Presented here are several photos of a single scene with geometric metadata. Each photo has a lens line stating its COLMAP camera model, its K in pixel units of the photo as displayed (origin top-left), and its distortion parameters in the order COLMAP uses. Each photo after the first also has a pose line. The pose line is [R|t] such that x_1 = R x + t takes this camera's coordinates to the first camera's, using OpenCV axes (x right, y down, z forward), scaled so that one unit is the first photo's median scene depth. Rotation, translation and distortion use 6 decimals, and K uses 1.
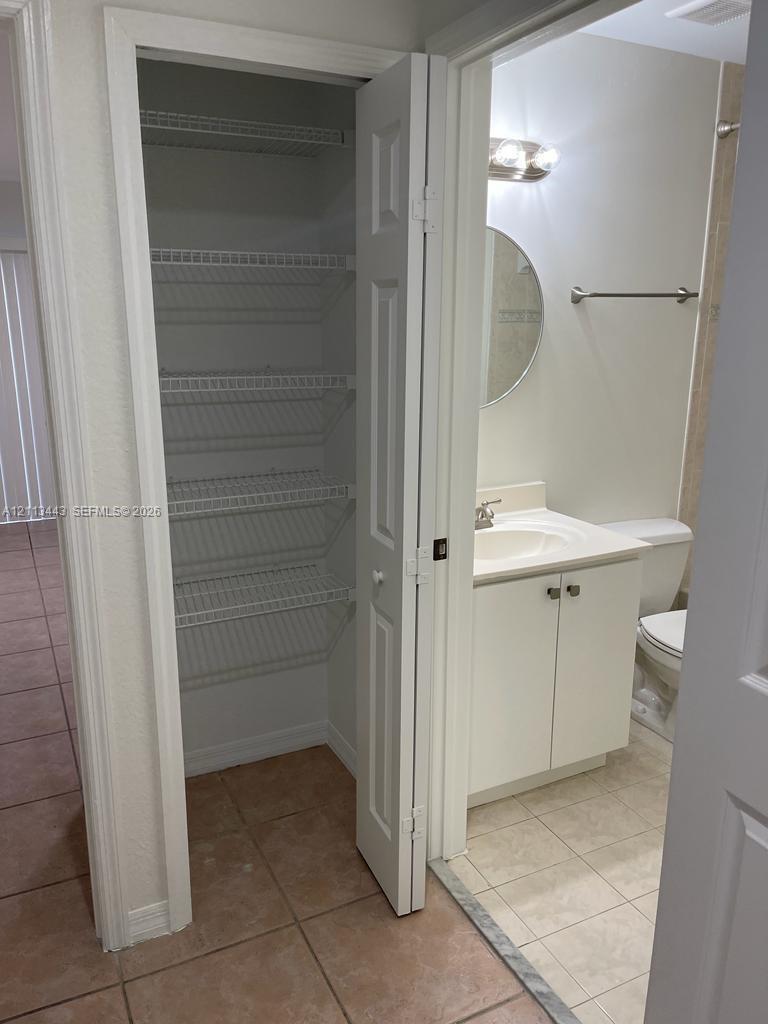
lens RADIAL K [[772.0, 0, 386.0], [0, 772.0, 511.2], [0, 0, 1]] dist [0.052436, -0.054269]
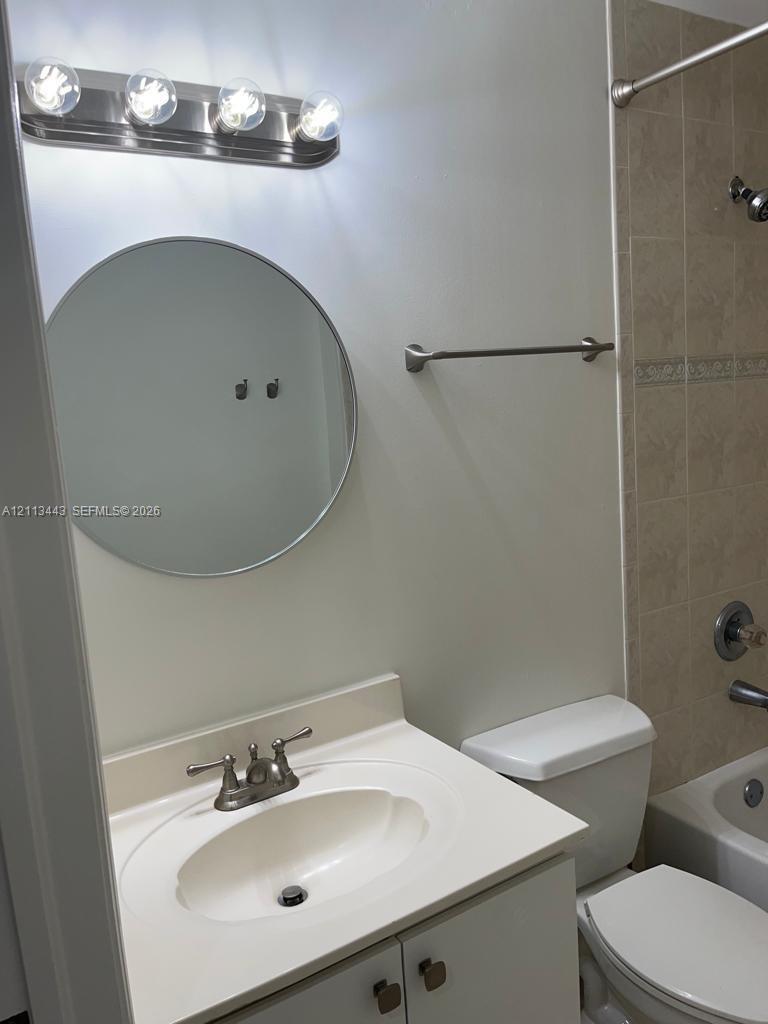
lens RADIAL K [[772.0, 0, 391.1], [0, 772.0, 511.6], [0, 0, 1]] dist [0.052436, -0.054269]
pose [[0.993427, -0.082960, 0.078874, 0.164089], [0.090742, 0.990758, -0.100817, -0.100431], [-0.069781, 0.107312, 0.991774, 0.411910]]
